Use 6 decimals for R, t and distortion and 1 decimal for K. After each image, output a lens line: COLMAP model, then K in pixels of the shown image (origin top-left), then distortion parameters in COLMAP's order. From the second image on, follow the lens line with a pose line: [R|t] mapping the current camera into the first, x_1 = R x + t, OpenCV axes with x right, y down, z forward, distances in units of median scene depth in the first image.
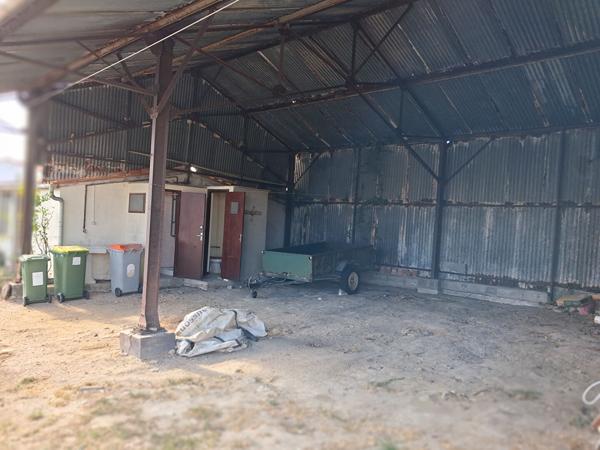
lens RADIAL K [[461.1, 0, 298.5], [0, 461.1, 223.3], [0, 0, 1]] dist [0.062327, -0.032771]
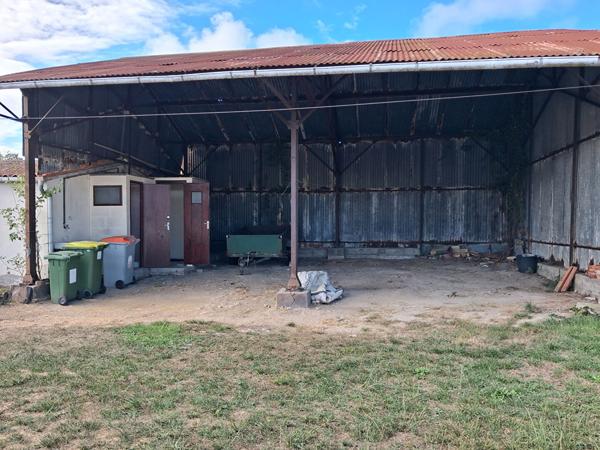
lens RADIAL K [[461.1, 0, 301.8], [0, 461.1, 230.1], [0, 0, 1]] dist [0.062327, -0.032771]
pose [[0.848571, -0.066923, 0.524832, -0.510976], [0.045271, 0.997514, 0.054002, -0.005575], [-0.527142, -0.022065, 0.849491, -0.053345]]
